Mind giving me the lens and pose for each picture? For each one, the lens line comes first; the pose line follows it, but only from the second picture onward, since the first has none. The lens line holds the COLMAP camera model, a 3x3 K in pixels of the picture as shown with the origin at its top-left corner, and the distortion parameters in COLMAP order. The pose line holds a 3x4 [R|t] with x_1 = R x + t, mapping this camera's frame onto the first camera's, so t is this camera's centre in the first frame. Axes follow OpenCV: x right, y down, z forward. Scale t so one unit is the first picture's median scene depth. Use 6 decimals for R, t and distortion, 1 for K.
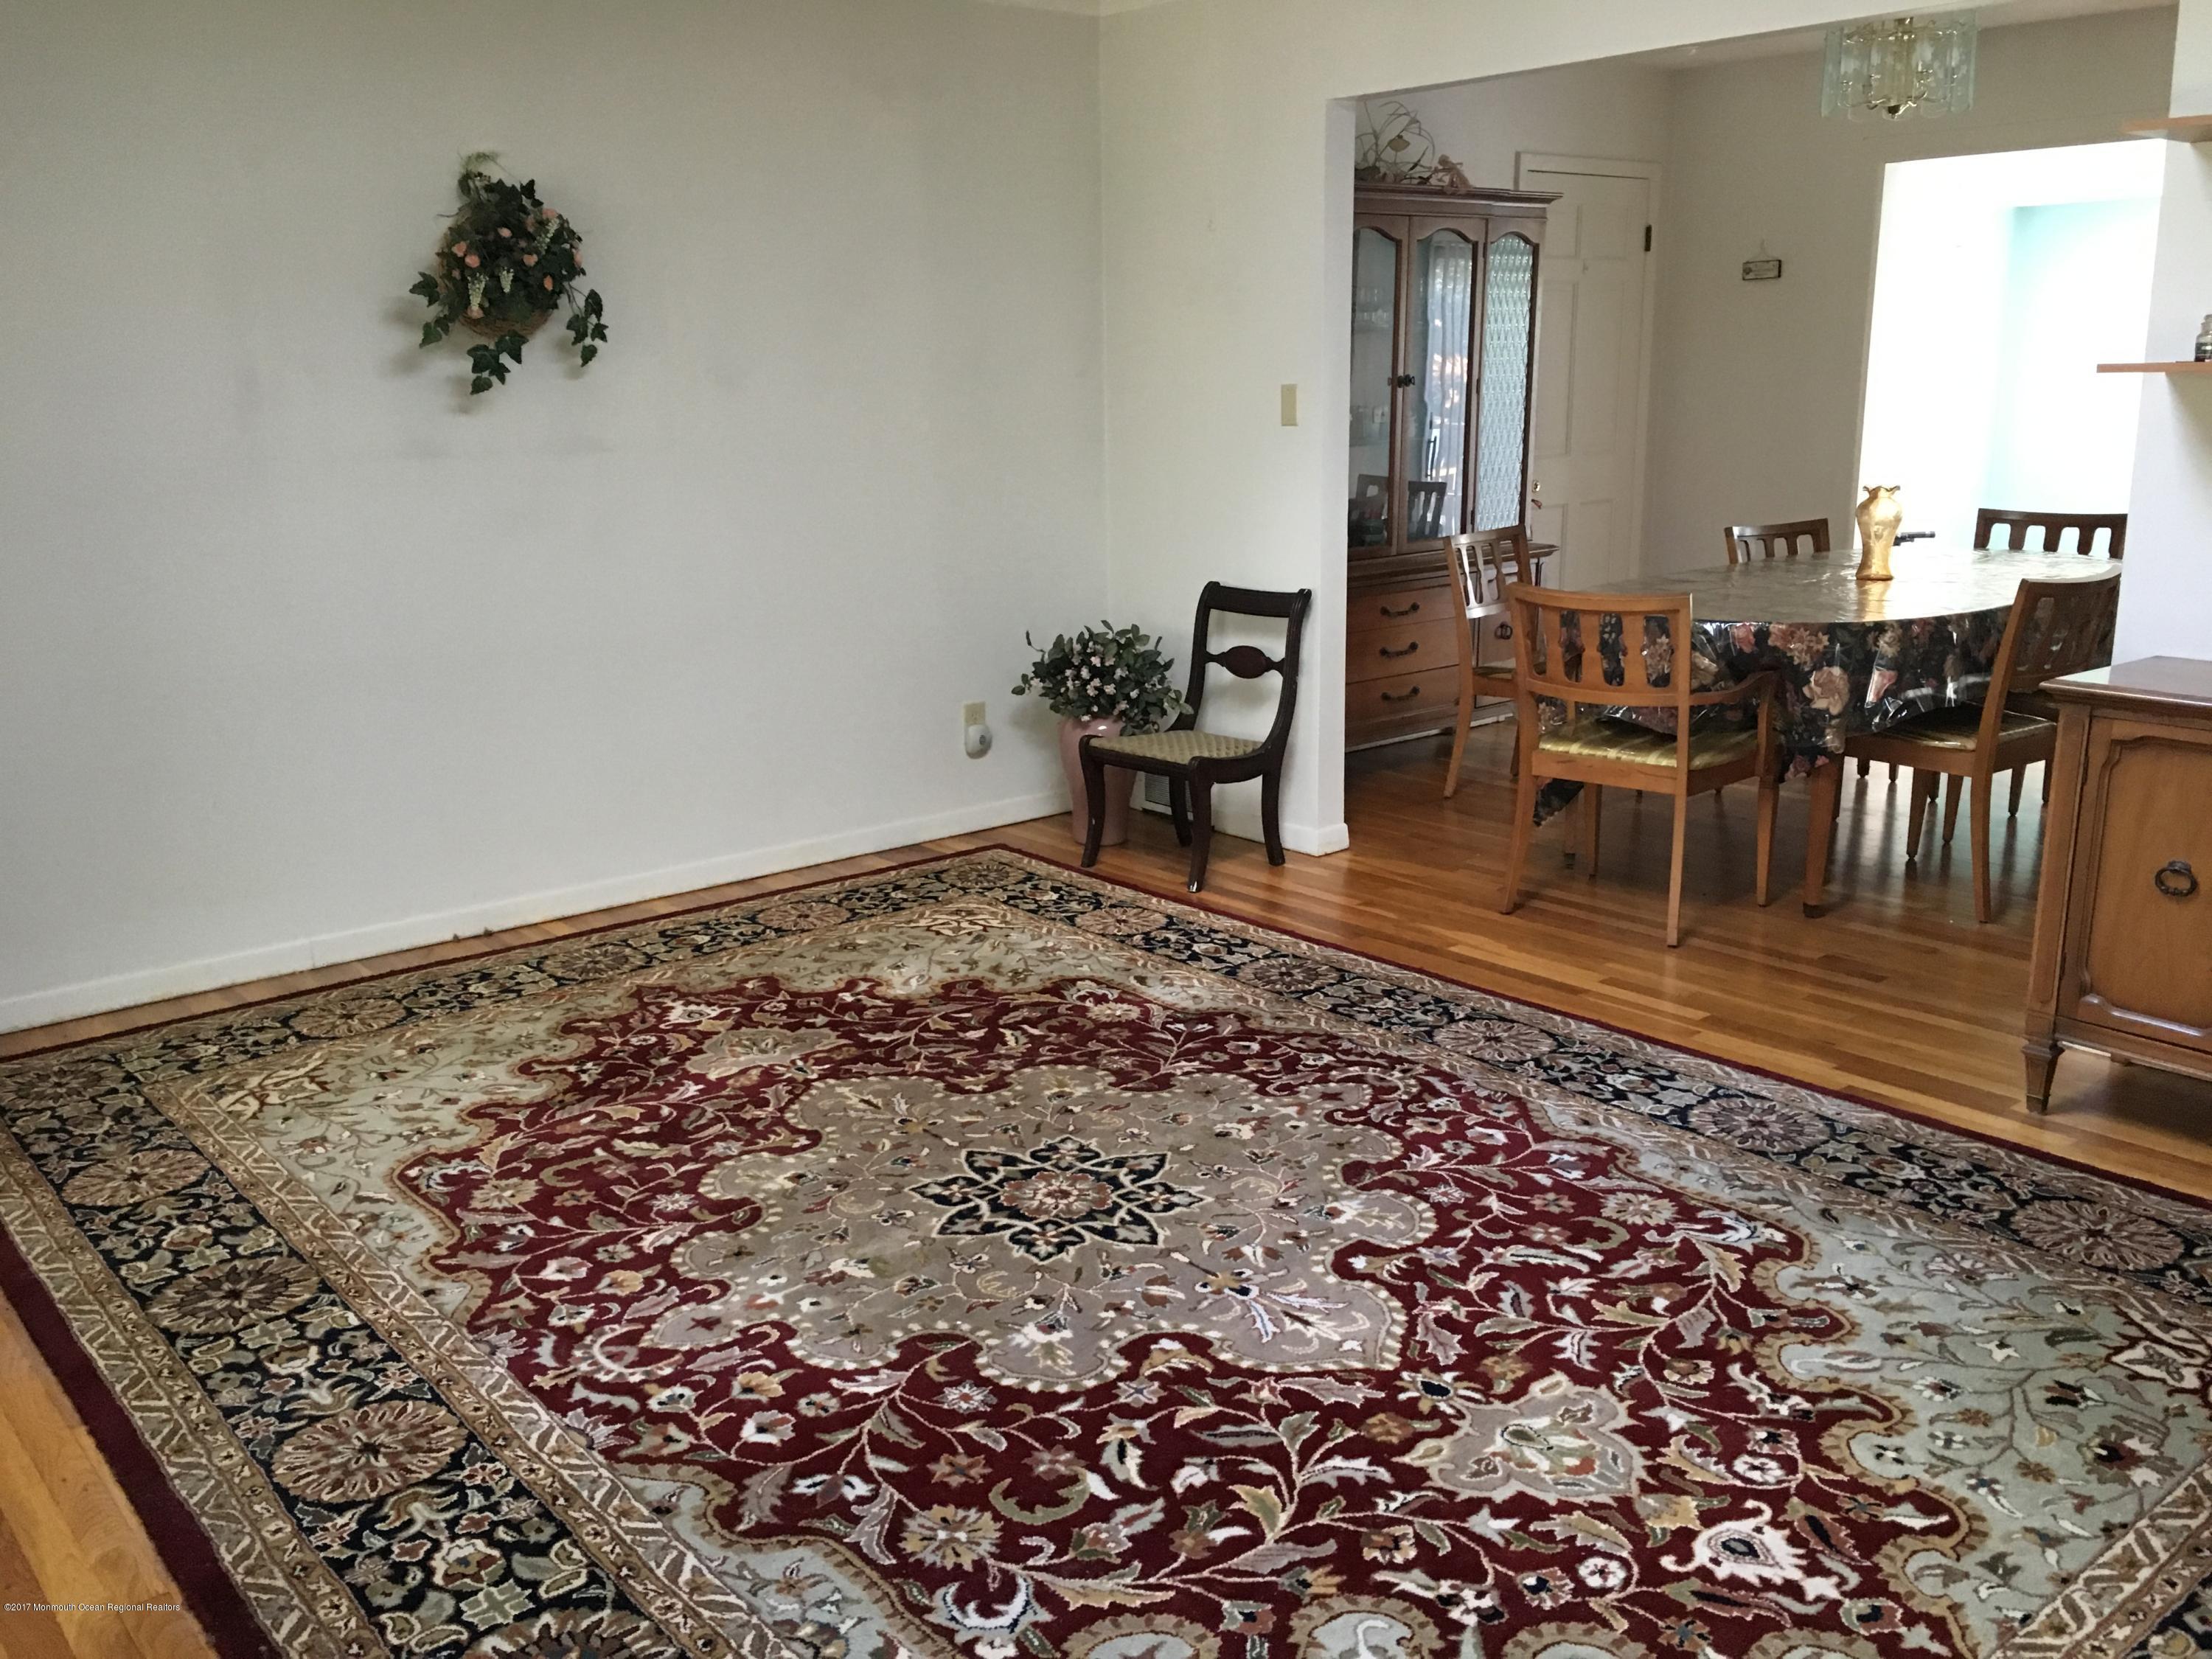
lens RADIAL K [[1852.5, 0, 1106.0], [0, 1852.5, 829.5], [0, 0, 1]] dist [0.042018, -0.013097]
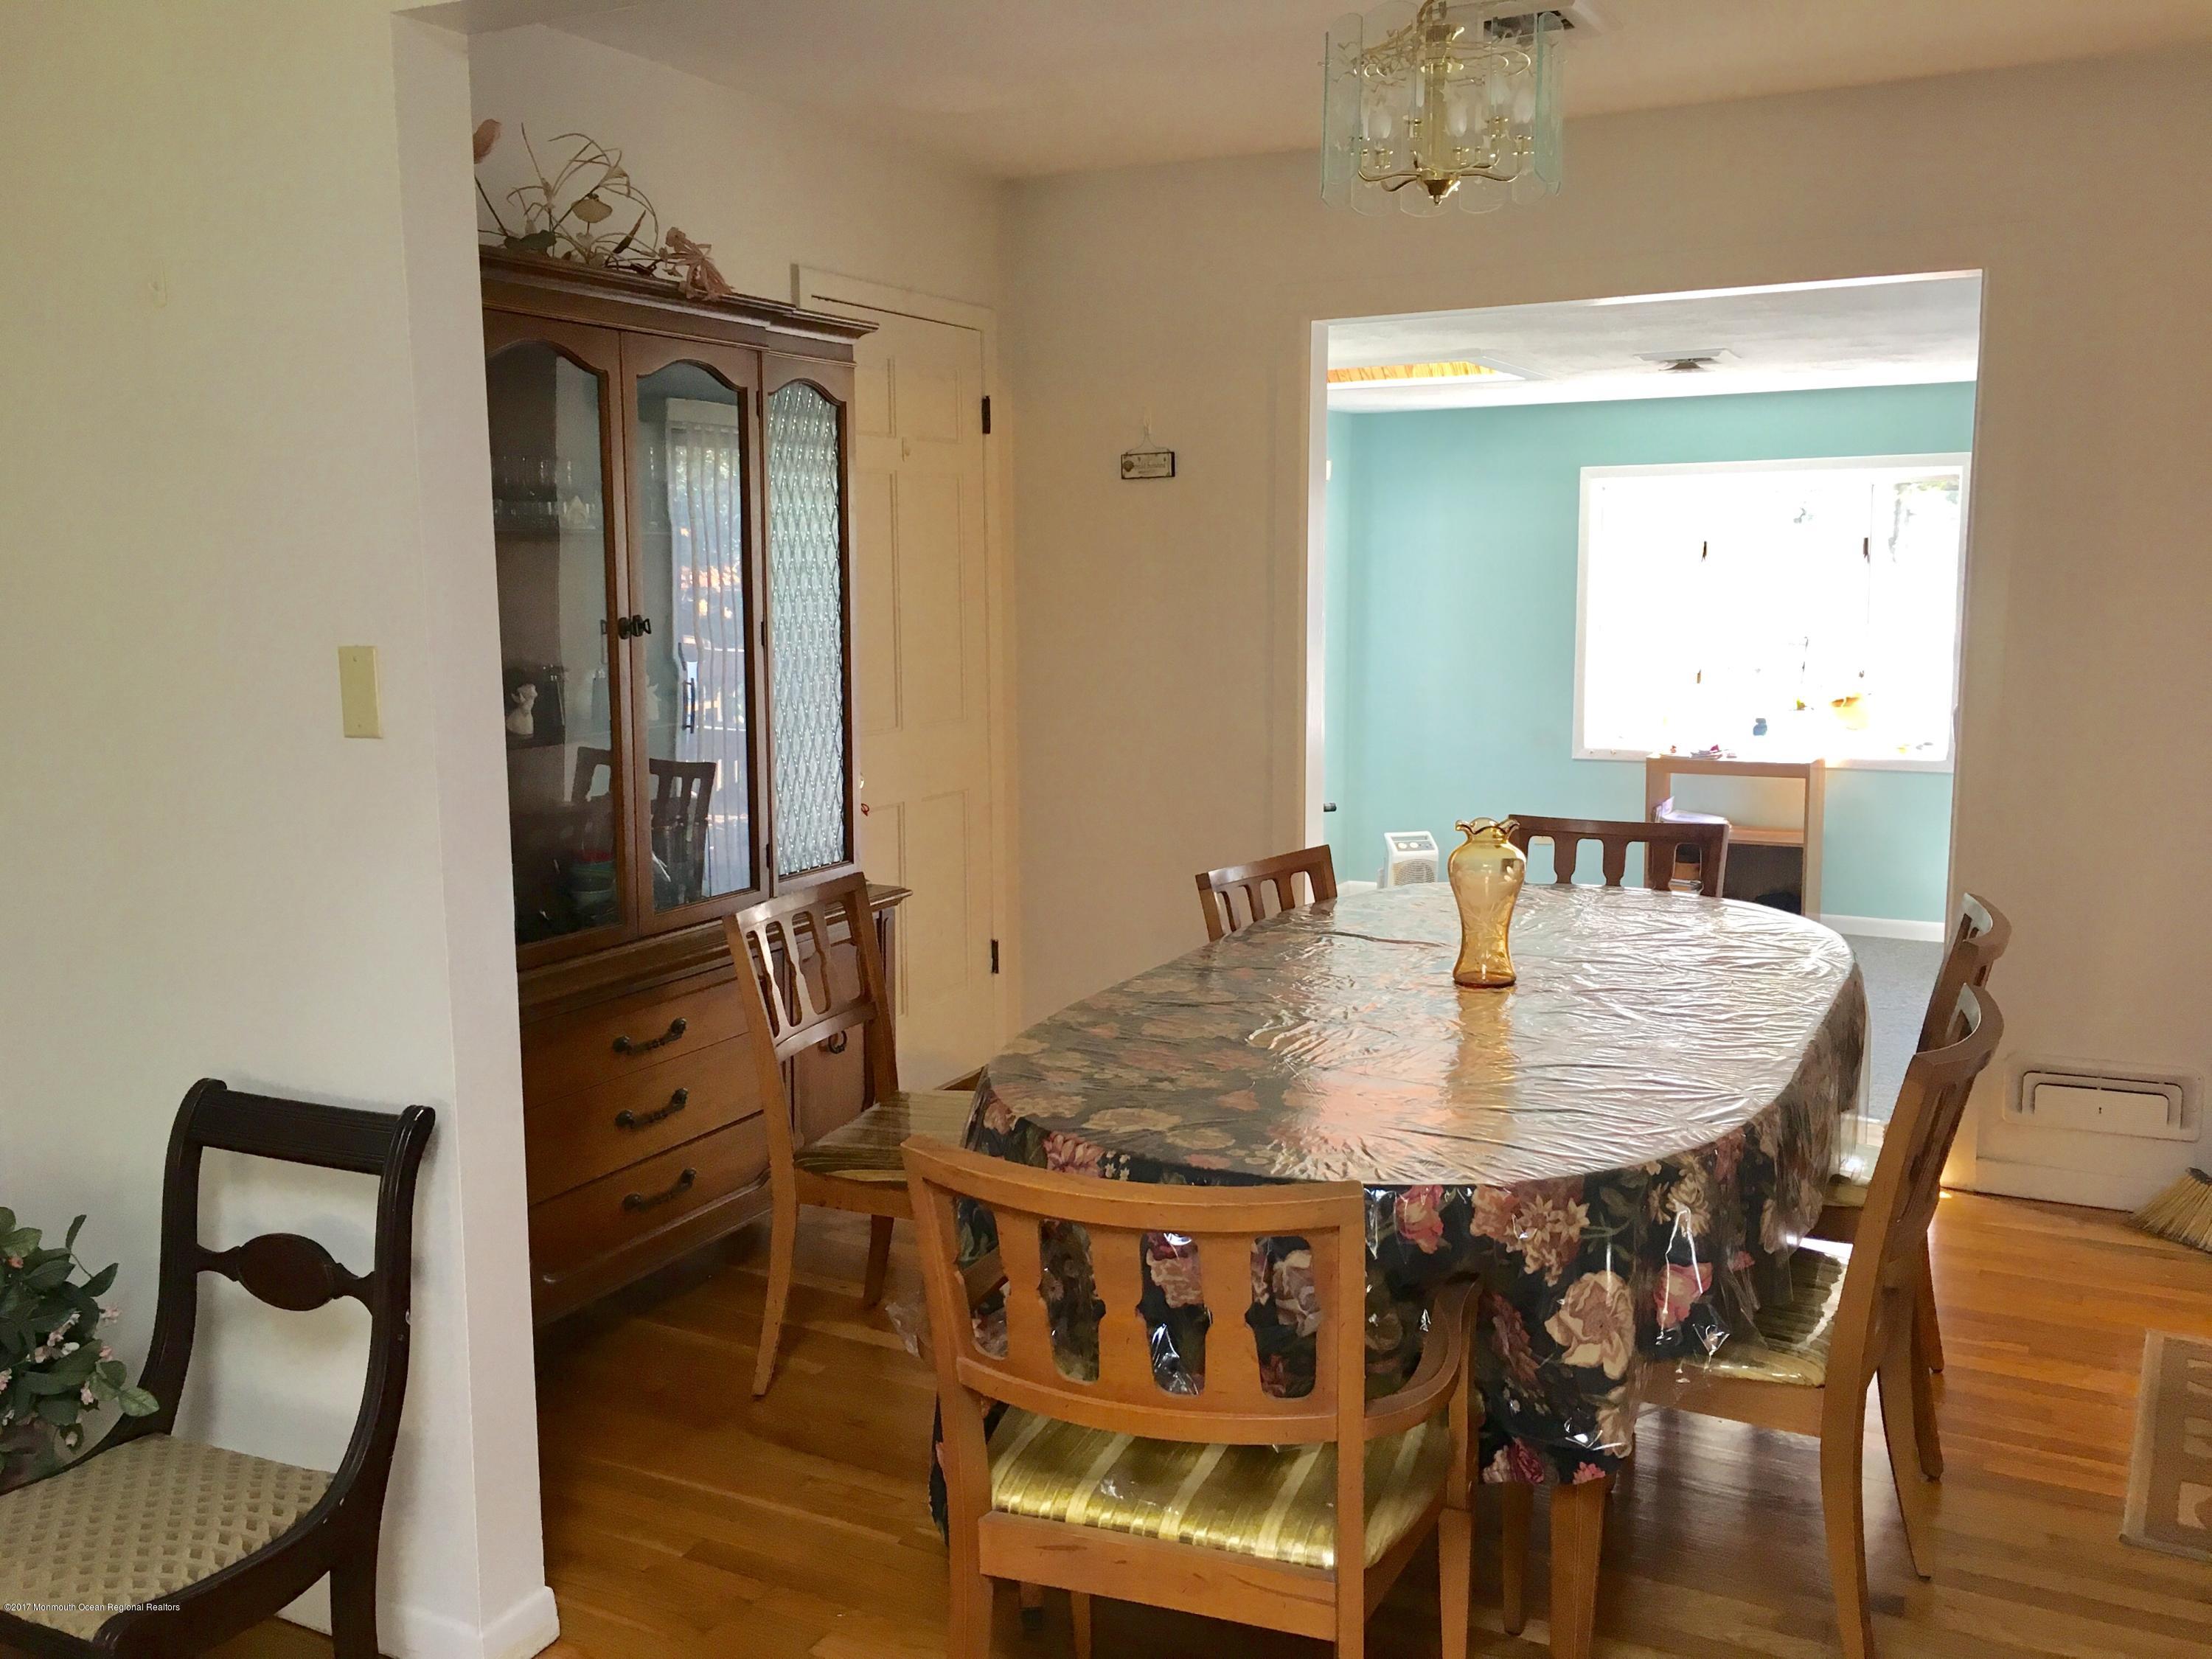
lens RADIAL K [[1852.5, 0, 1106.0], [0, 1852.5, 829.5], [0, 0, 1]] dist [0.042018, -0.013097]
pose [[0.924231, -0.041992, 0.379519, 0.088884], [0.082401, 0.992449, -0.090861, -0.134909], [-0.372837, 0.115250, 0.920712, 0.503216]]
